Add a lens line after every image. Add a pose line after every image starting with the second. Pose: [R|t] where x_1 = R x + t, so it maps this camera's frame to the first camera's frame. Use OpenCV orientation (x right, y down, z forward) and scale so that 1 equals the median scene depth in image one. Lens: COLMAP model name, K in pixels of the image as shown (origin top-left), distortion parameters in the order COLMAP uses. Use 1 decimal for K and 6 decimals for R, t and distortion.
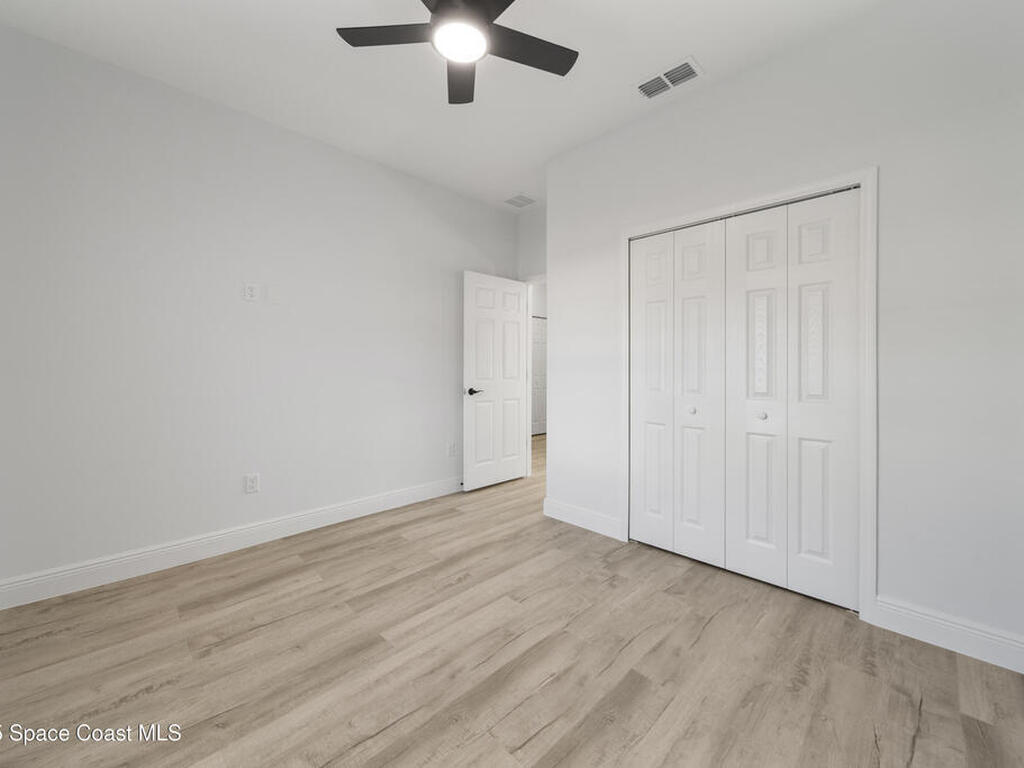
lens RADIAL K [[415.2, 0, 515.1], [0, 415.2, 369.4], [0, 0, 1]] dist [0.020718, -0.000015]
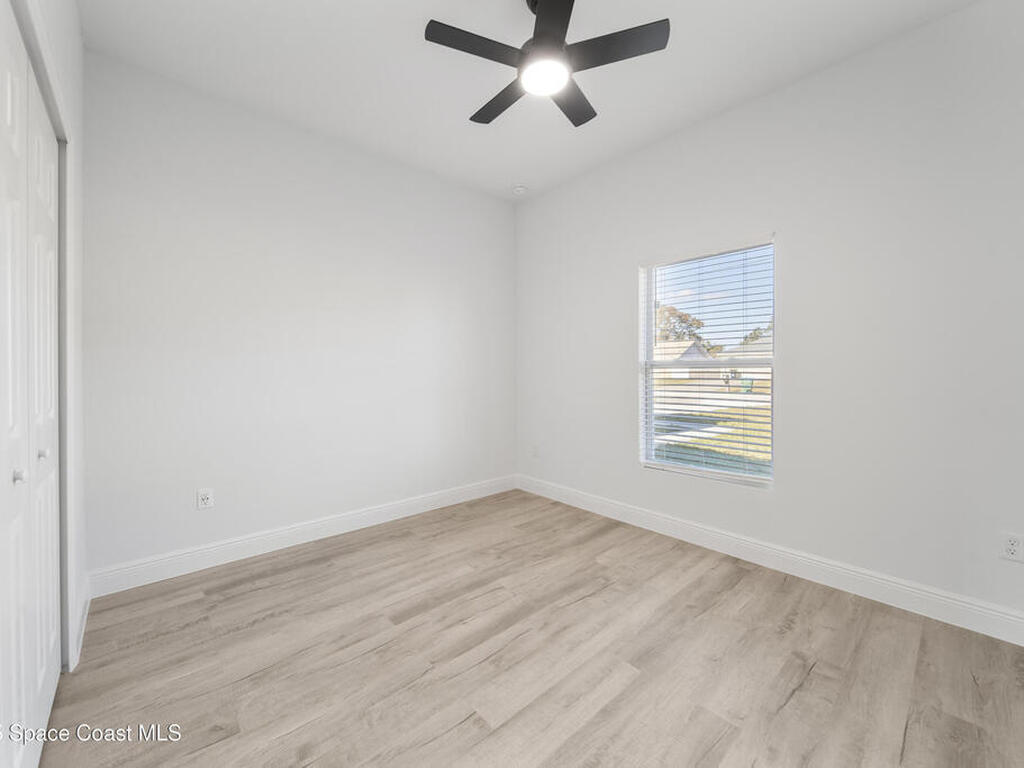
lens RADIAL K [[415.2, 0, 515.1], [0, 415.2, 369.4], [0, 0, 1]] dist [0.020718, -0.000015]
pose [[-0.998924, -0.002719, 0.046301, -0.107626], [-0.002548, 0.999990, 0.003763, -0.010423], [-0.046311, 0.003641, -0.998920, 2.107409]]
